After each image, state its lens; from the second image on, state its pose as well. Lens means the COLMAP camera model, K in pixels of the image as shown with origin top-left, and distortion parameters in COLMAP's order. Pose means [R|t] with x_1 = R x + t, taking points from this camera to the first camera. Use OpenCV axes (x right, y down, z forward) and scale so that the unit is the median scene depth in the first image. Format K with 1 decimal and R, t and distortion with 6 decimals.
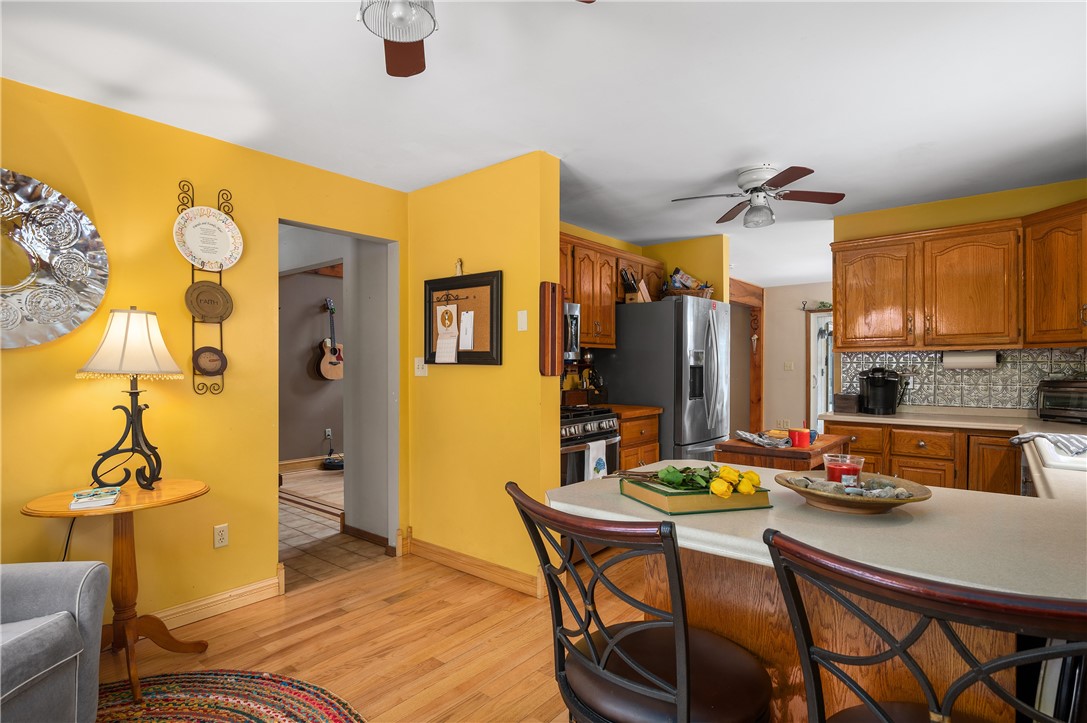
lens RADIAL K [[563.3, 0, 540.4], [0, 563.3, 368.0], [0, 0, 1]] dist [0.000715, 0.000349]
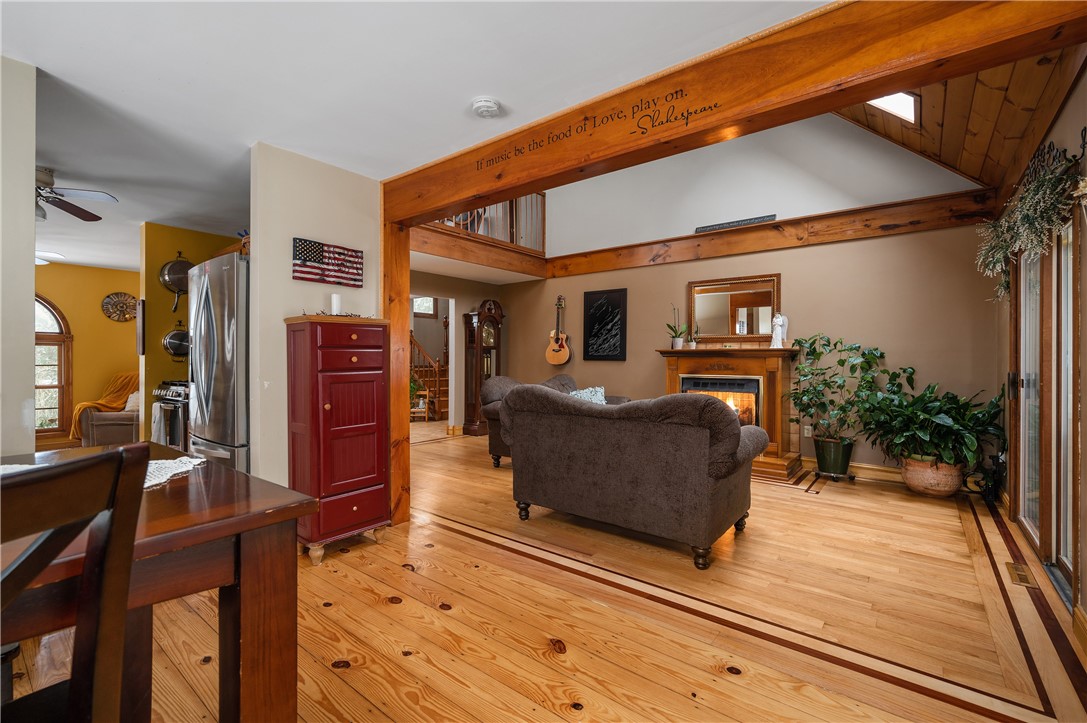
lens RADIAL K [[467.2, 0, 545.6], [0, 467.2, 362.0], [0, 0, 1]] dist [-0.005117, -0.000532]
pose [[0.031293, 0.013840, -0.999414, 0.949678], [-0.005276, 0.999892, 0.013681, 0.003778], [0.999496, 0.004844, 0.031363, 1.420310]]
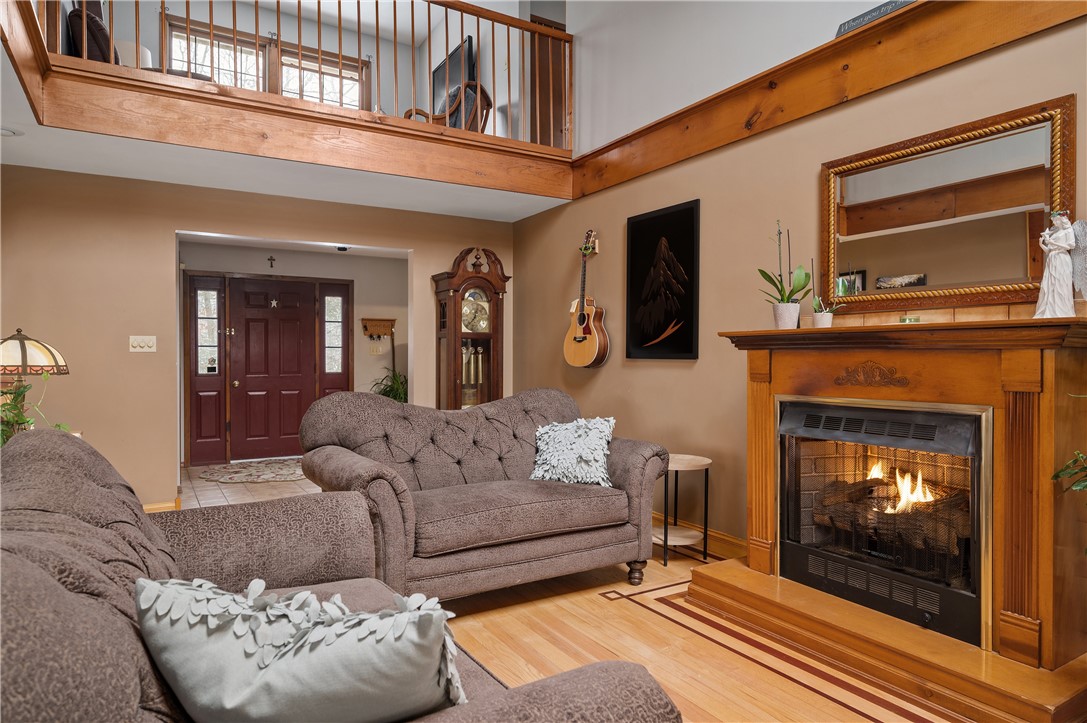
lens RADIAL K [[650.9, 0, 543.3], [0, 650.9, 359.4], [0, 0, 1]] dist [-0.004389, -0.001089]
pose [[-0.319471, 0.012198, -0.947517, 0.470029], [0.000447, 0.999919, 0.012722, 0.007057], [0.947596, 0.003641, -0.319451, 1.783405]]
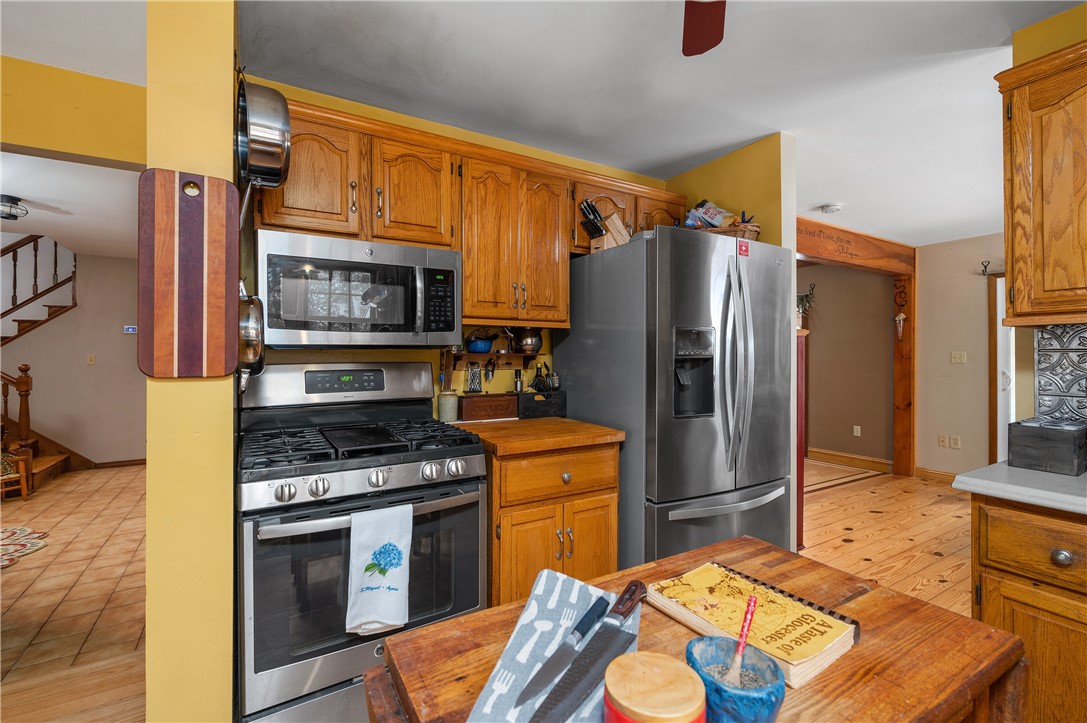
lens RADIAL K [[485.7, 0, 543.5], [0, 485.7, 352.6], [0, 0, 1]] dist [0.004217, 0.000401]
pose [[0.944531, 0.001303, -0.328418, 0.283383], [-0.004811, 0.999940, -0.009868, -0.002267], [0.328386, 0.010901, 0.944481, 0.489179]]
